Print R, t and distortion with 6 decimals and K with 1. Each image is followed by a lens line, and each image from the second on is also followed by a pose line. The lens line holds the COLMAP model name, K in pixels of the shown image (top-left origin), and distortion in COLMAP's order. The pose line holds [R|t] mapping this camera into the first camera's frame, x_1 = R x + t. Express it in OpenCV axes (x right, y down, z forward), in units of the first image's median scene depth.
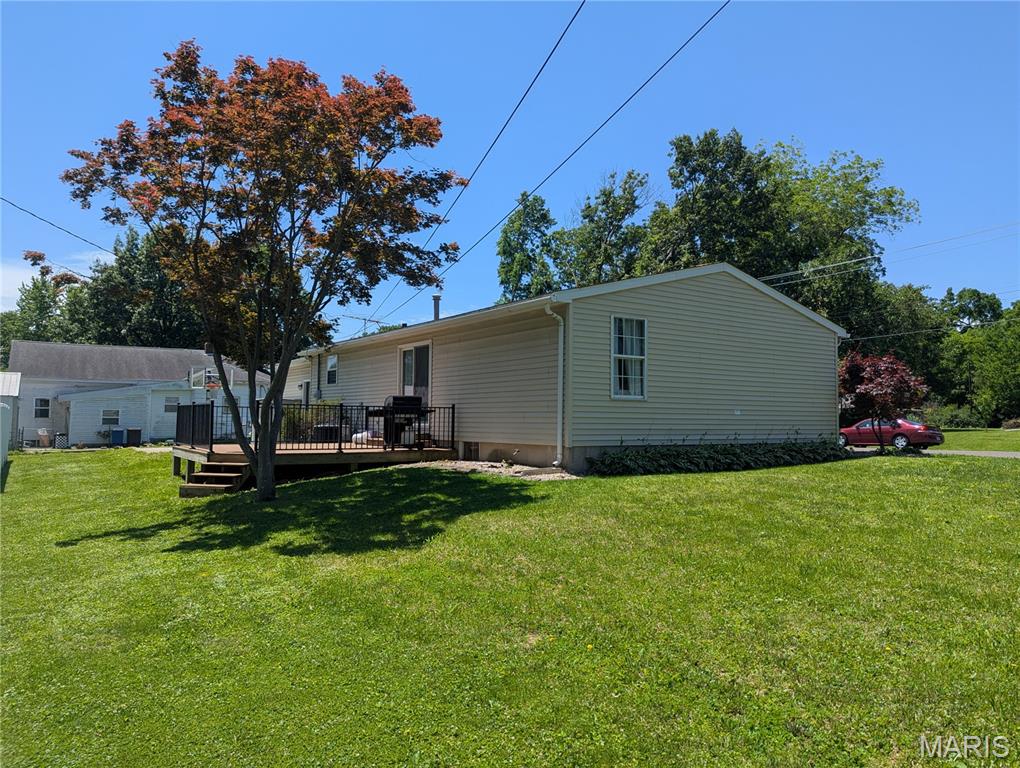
lens RADIAL K [[716.6, 0, 524.9], [0, 716.6, 381.5], [0, 0, 1]] dist [0.037994, -0.001480]
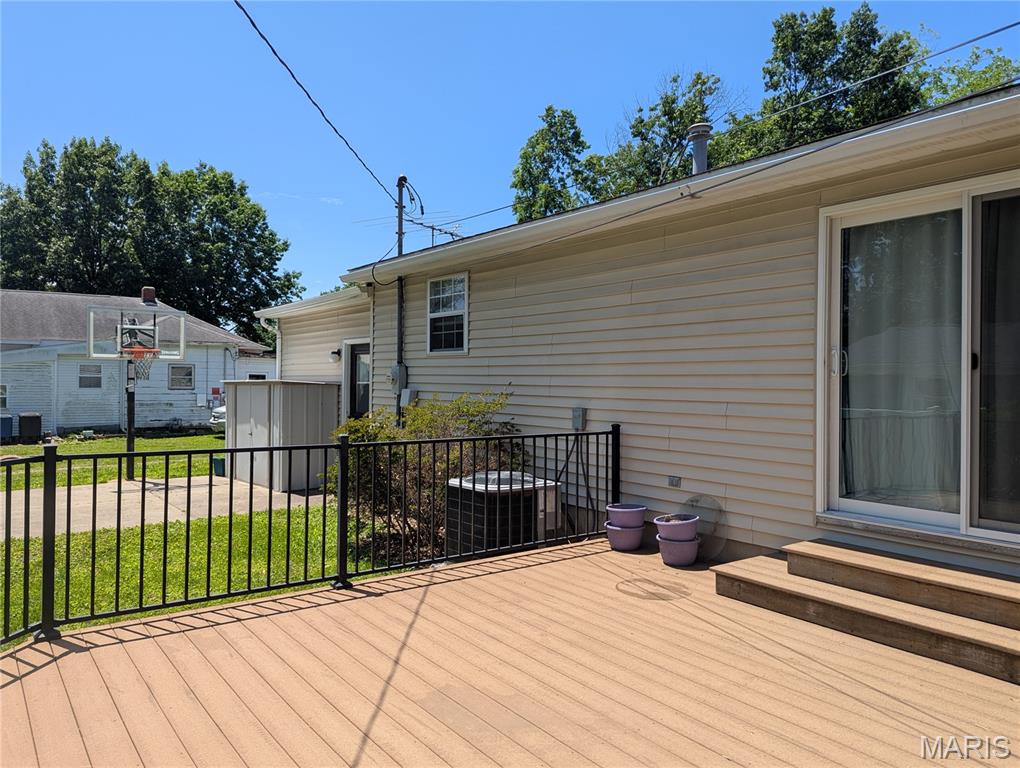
lens RADIAL K [[727.6, 0, 510.0], [0, 727.6, 384.0], [0, 0, 1]] dist [0.041097, -0.034547]
pose [[0.999283, 0.004807, 0.037563, -0.082883], [-0.006810, 0.998550, 0.053399, 0.000081], [-0.037252, -0.053616, 0.997867, 0.201694]]
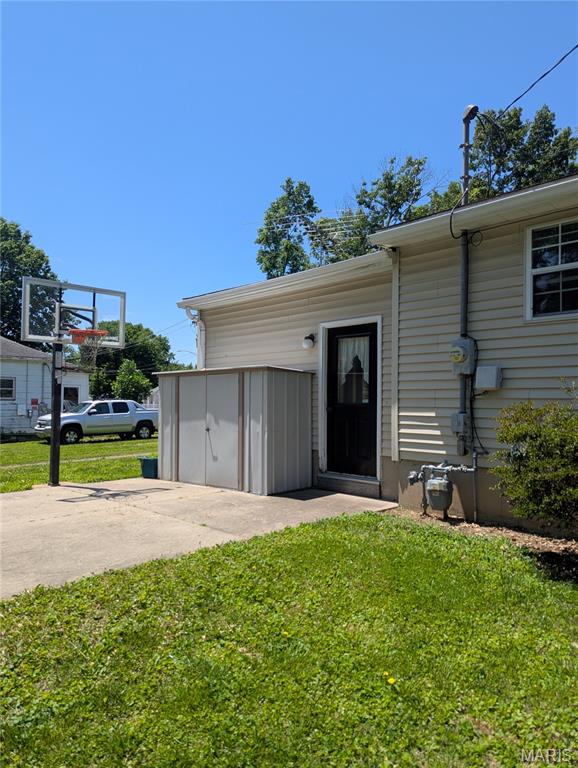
lens RADIAL K [[547.8, 0, 289.3], [0, 547.8, 392.8], [0, 0, 1]] dist [0.041097, -0.034547]
pose [[0.986323, 0.004242, 0.164771, -0.140871], [-0.009792, 0.999411, 0.032881, 0.010053], [-0.164535, -0.034045, 0.985784, 0.262469]]
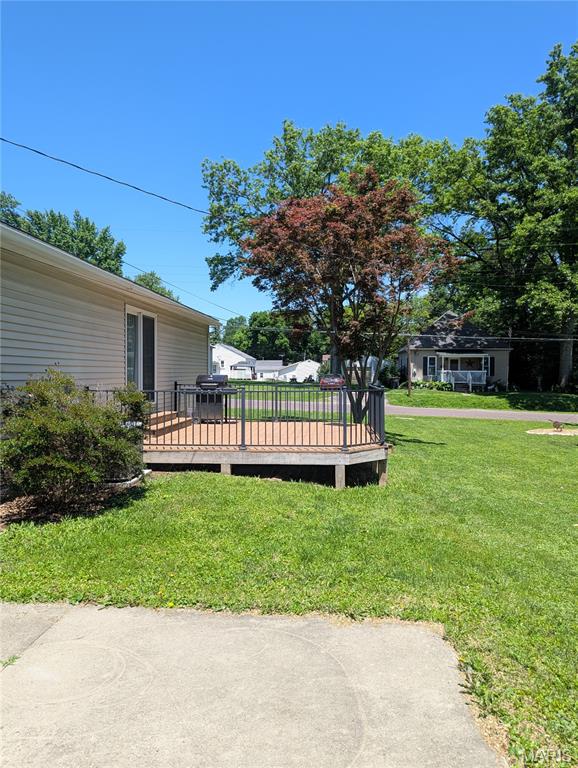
lens RADIAL K [[547.8, 0, 289.3], [0, 547.8, 392.8], [0, 0, 1]] dist [0.041097, -0.034547]
pose [[-0.772583, -0.036422, 0.633869, -0.185565], [-0.045854, 0.998947, 0.001511, 0.009200], [-0.633256, -0.027898, -0.773439, 0.364518]]
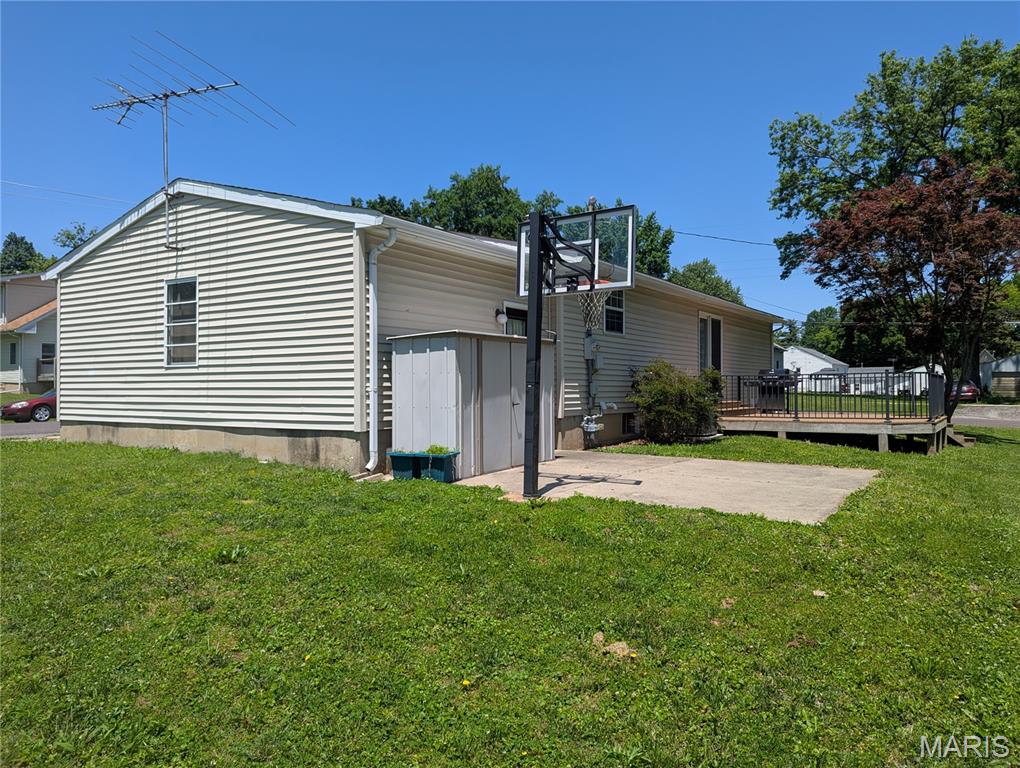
lens RADIAL K [[727.6, 0, 510.0], [0, 727.6, 384.0], [0, 0, 1]] dist [0.041097, -0.034547]
pose [[-0.372589, -0.003280, 0.927991, -0.264861], [-0.050813, 0.998566, -0.016872, 0.020220], [-0.926604, -0.053441, -0.372222, 0.430779]]
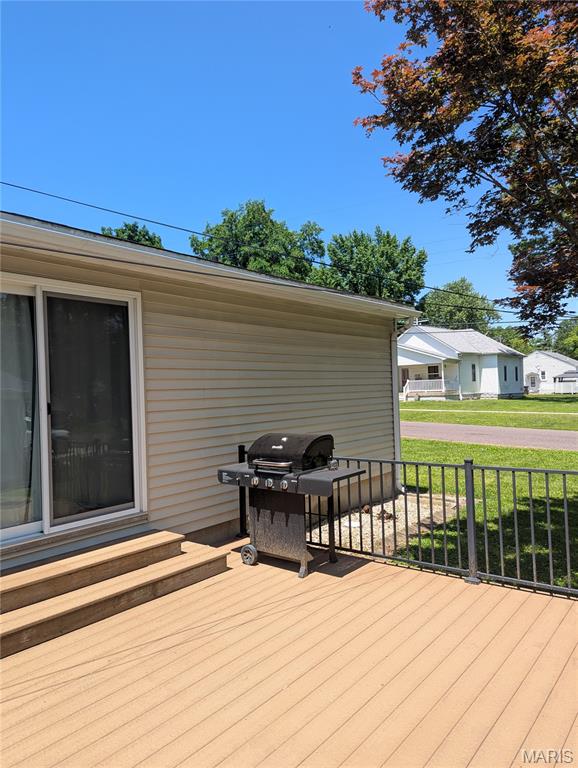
lens RADIAL K [[547.8, 0, 289.3], [0, 547.8, 392.8], [0, 0, 1]] dist [0.041097, -0.034547]
pose [[-0.298556, -0.002726, 0.954388, -0.112468], [-0.020300, 0.999788, -0.003495, -0.001029], [-0.954176, -0.020418, -0.298548, 0.254806]]
